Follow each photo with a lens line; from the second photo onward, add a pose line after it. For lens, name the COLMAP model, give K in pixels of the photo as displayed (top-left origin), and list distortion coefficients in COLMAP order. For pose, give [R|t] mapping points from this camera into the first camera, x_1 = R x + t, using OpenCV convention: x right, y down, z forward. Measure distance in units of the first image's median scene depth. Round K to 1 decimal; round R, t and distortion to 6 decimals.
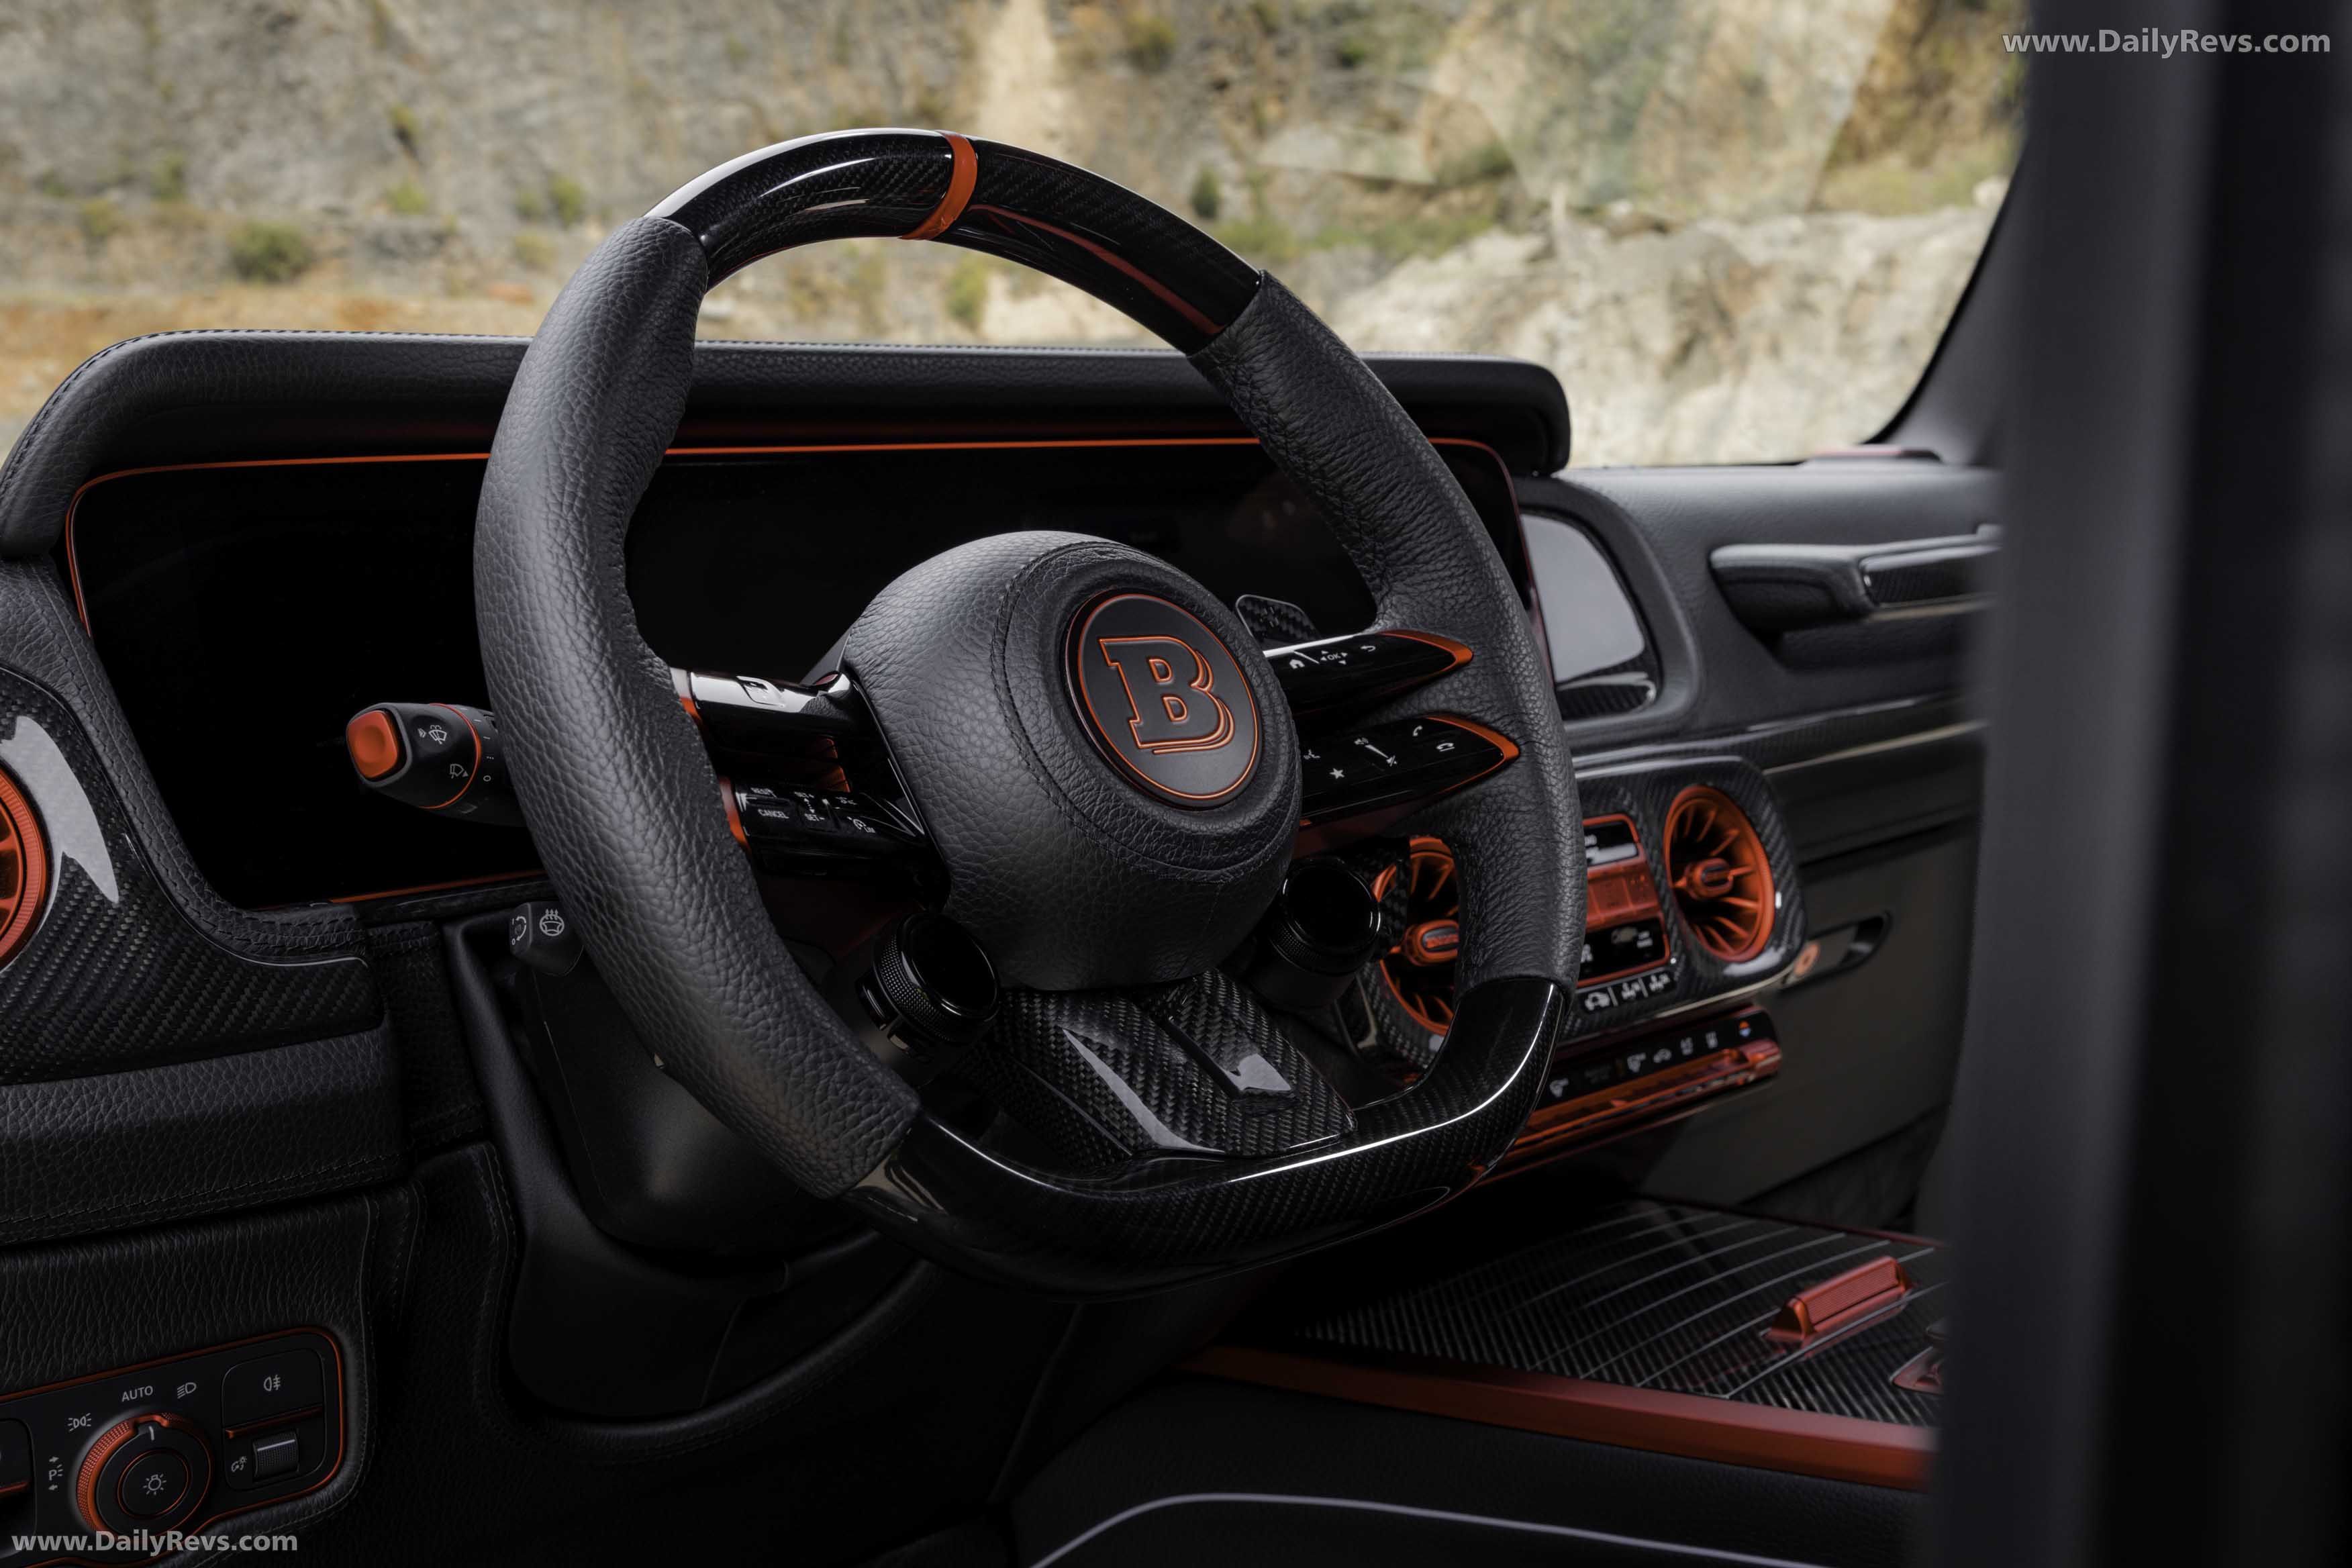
lens RADIAL K [[2654.3, 0, 1290.3], [0, 2654.3, 800.7], [0, 0, 1]] dist [0.016178, 0.000000]
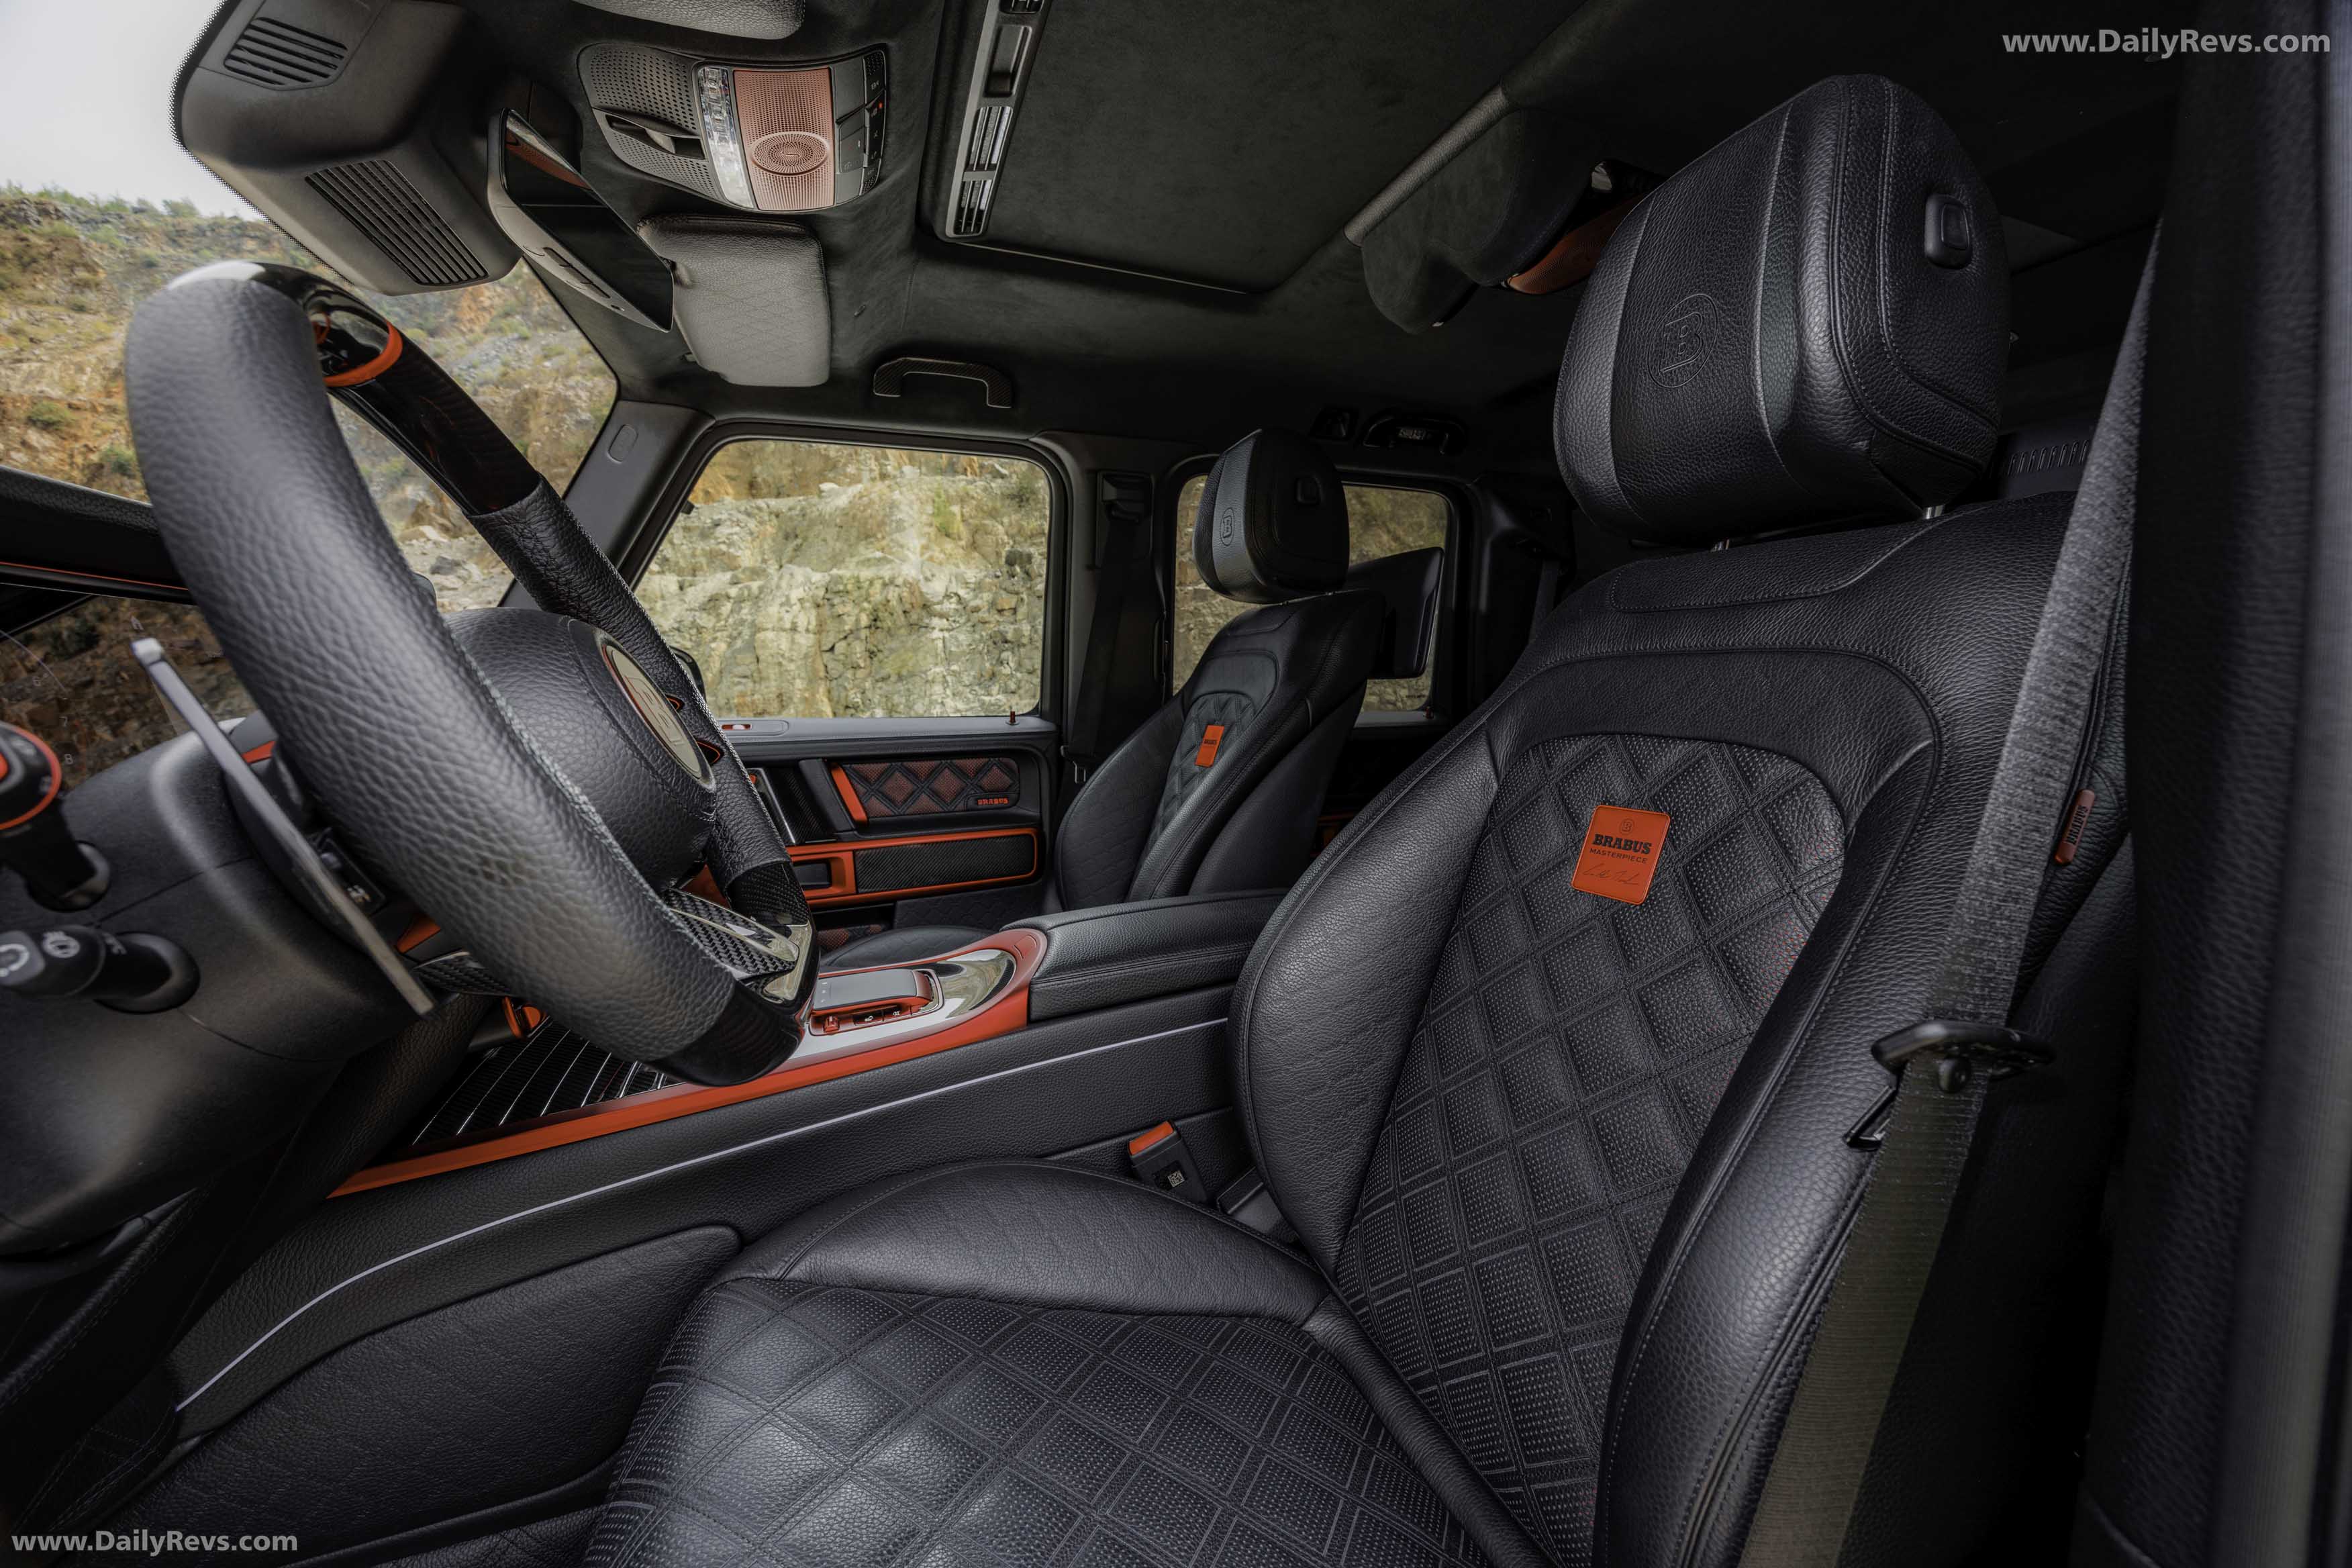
lens RADIAL K [[906.1, 0, 1174.8], [0, 906.1, 785.4], [0, 0, 1]] dist [0.001184, 0.000237]
pose [[0.462710, -0.083746, 0.882545, -0.352085], [0.112955, 0.992983, 0.035004, 0.019641], [-0.879284, 0.083491, 0.468922, 0.419451]]
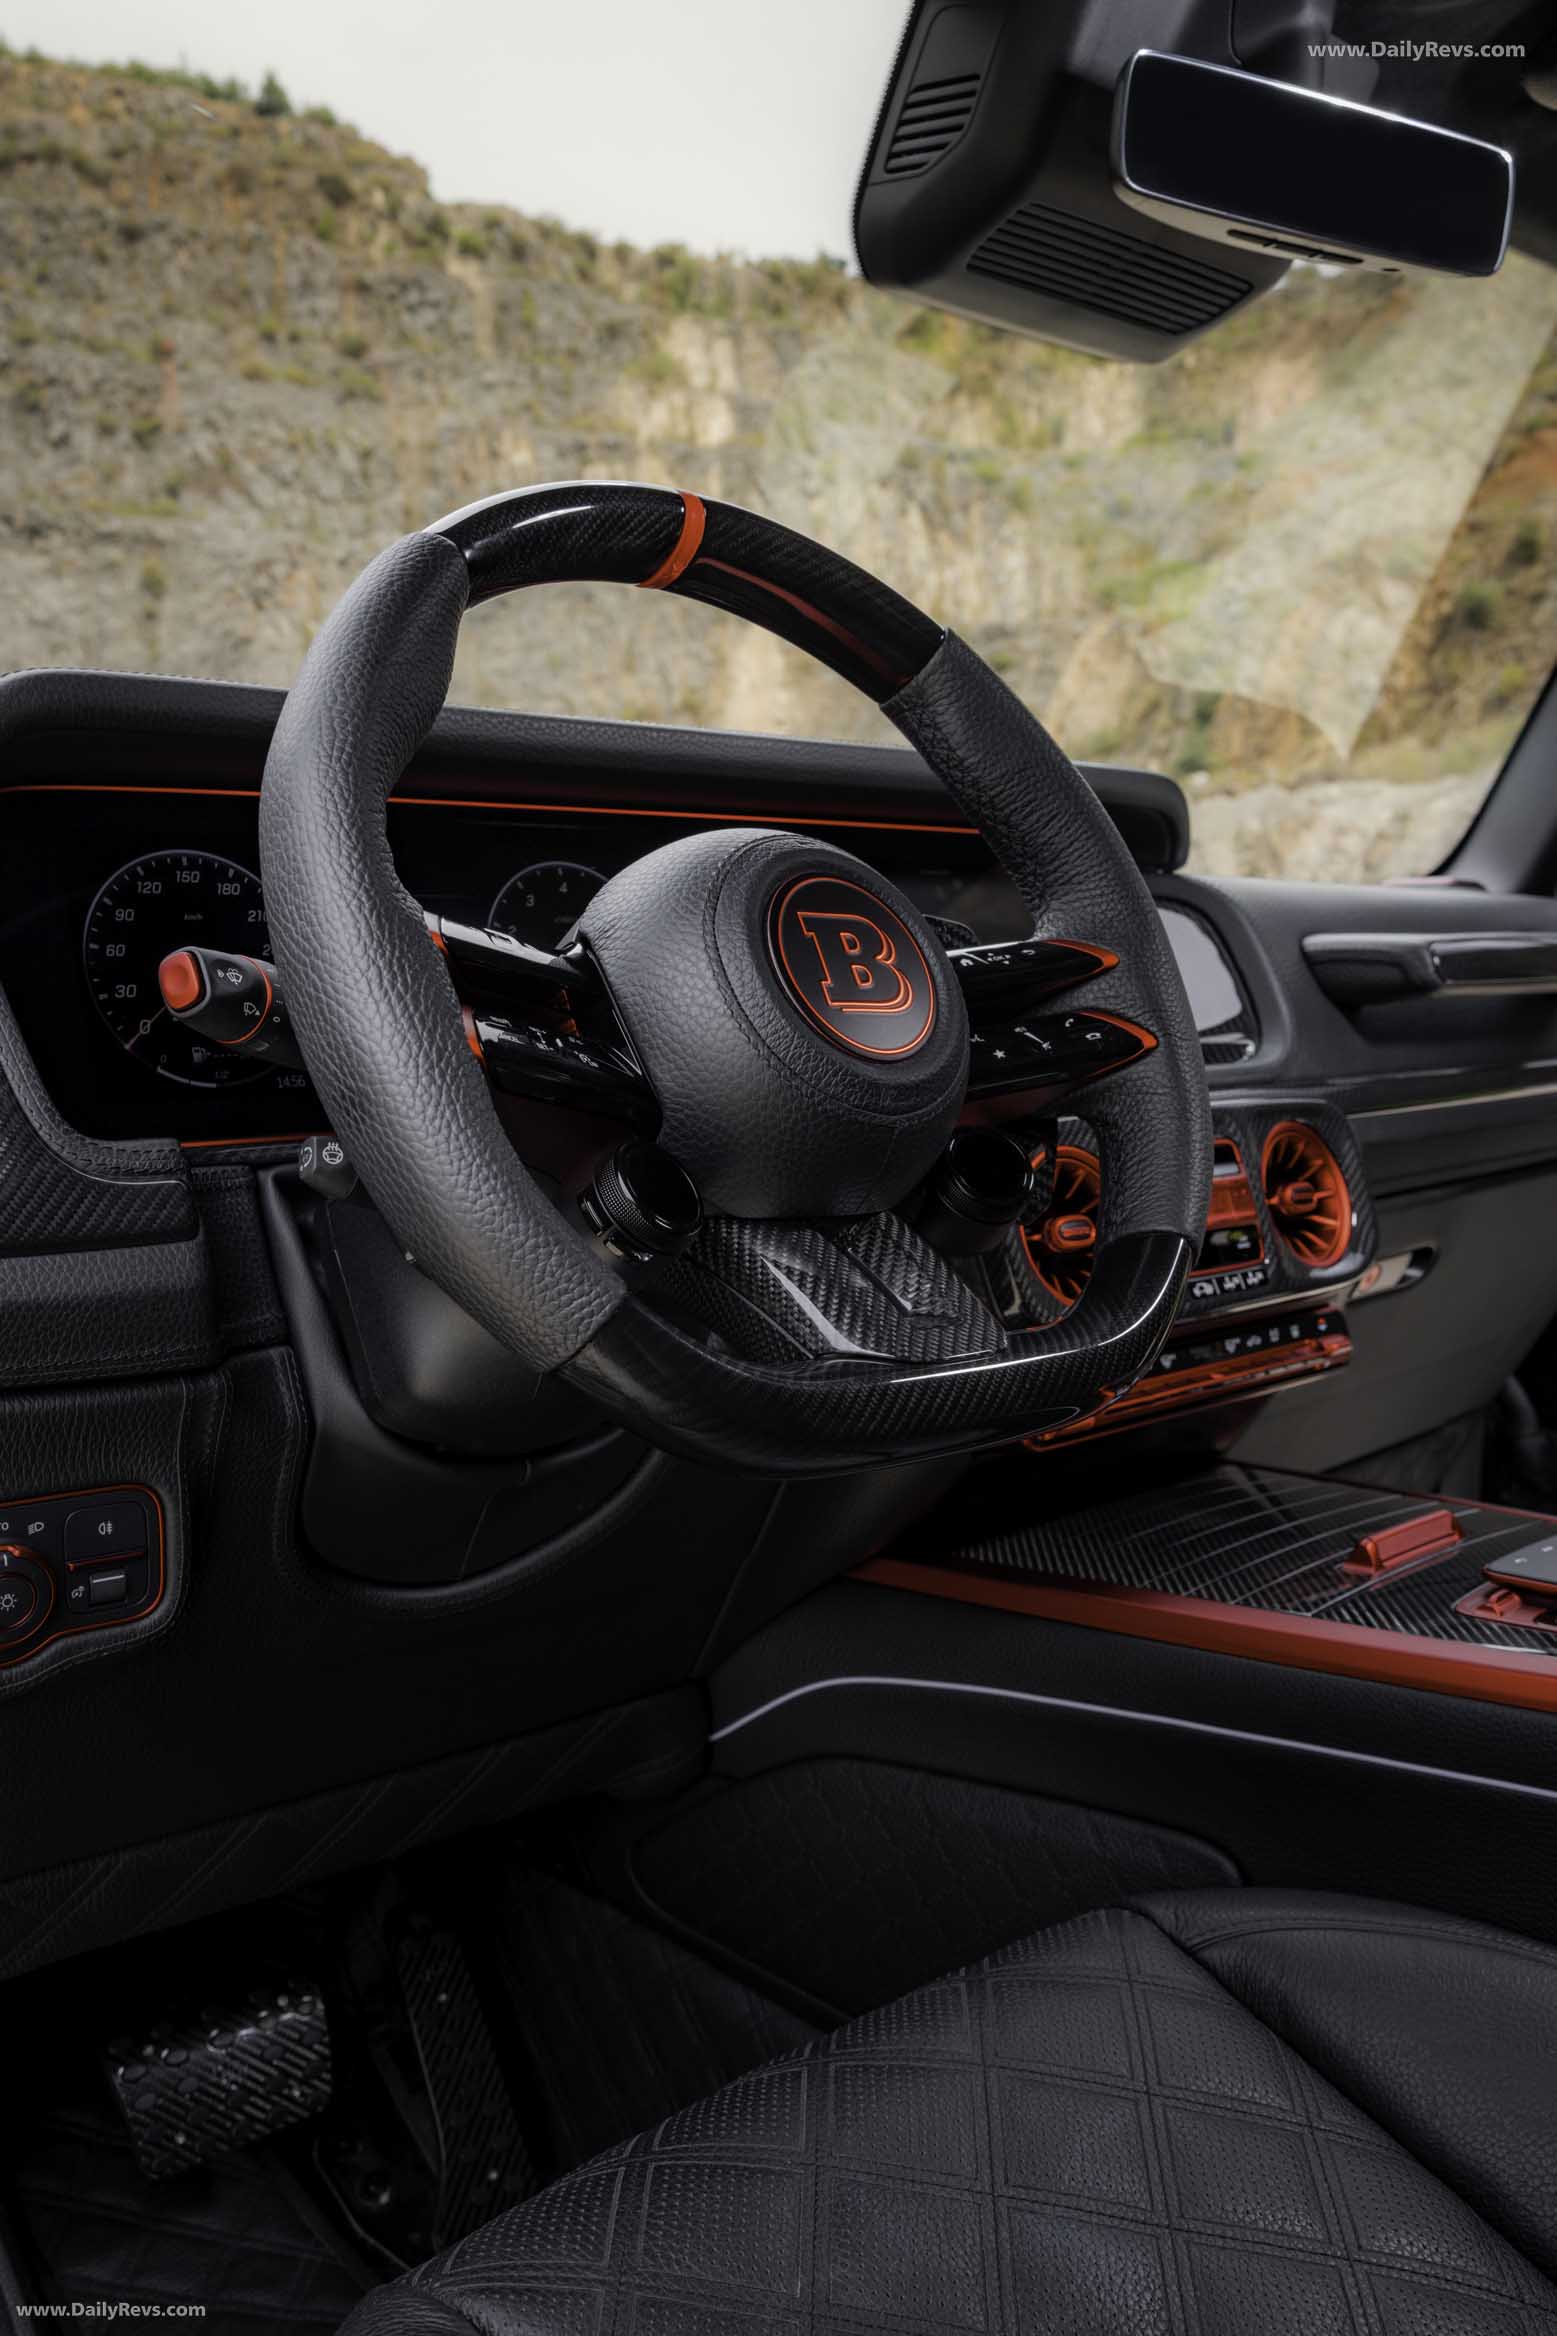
lens RADIAL K [[1926.7, 0, 726.9], [0, 1926.7, 1250.9], [0, 0, 1]] dist [-0.004999, -0.004543]
pose [[0.993598, 0.030021, -0.108907, -0.006356], [-0.027603, 0.999339, 0.023643, 0.059266], [0.109545, -0.020485, 0.993771, 0.146964]]
